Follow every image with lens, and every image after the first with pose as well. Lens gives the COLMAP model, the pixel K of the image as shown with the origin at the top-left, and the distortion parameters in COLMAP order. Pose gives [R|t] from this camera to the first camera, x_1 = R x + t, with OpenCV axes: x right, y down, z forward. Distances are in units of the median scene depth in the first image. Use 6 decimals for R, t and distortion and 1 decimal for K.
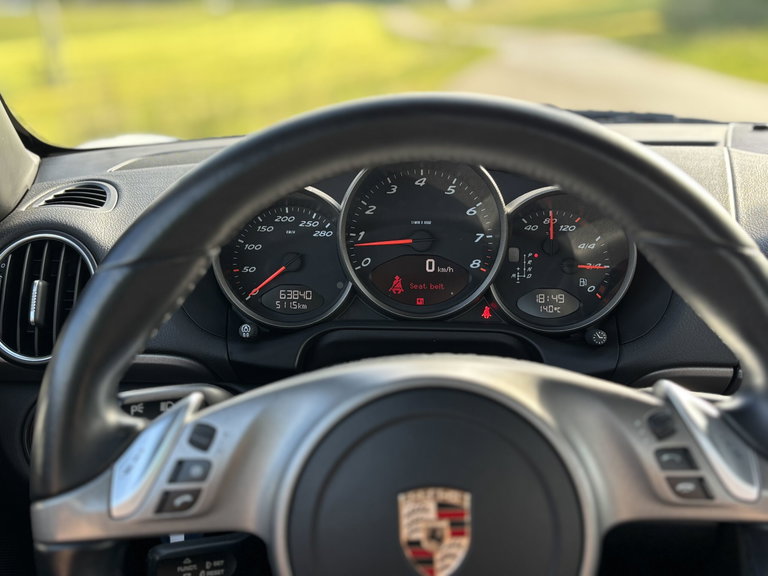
lens RADIAL K [[949.5, 0, 383.8], [0, 949.5, 291.5], [0, 0, 1]] dist [0.121384, 0.000000]
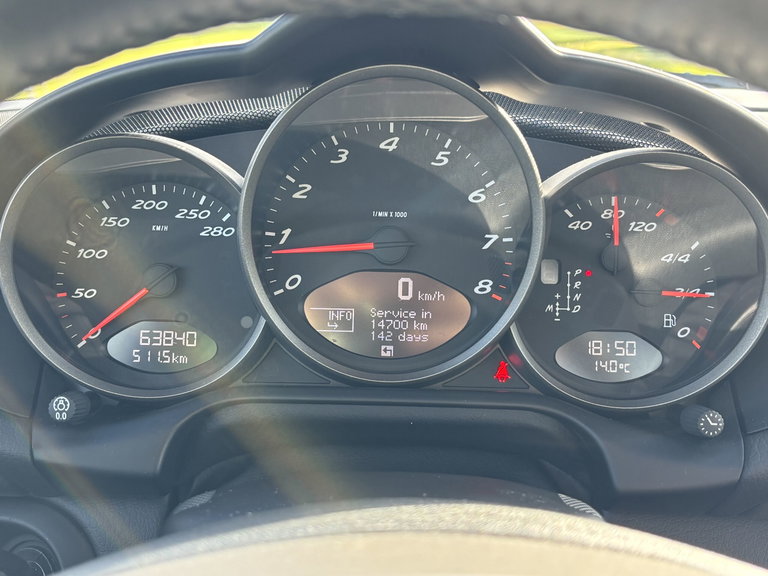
lens RADIAL K [[949.5, 0, 385.9], [0, 949.5, 286.3], [0, 0, 1]] dist [0.121384, 0.000000]
pose [[0.999623, 0.008687, 0.026044, 0.022375], [-0.008144, 0.999749, -0.020887, -0.016902], [-0.026219, 0.020667, 0.999443, 0.426191]]
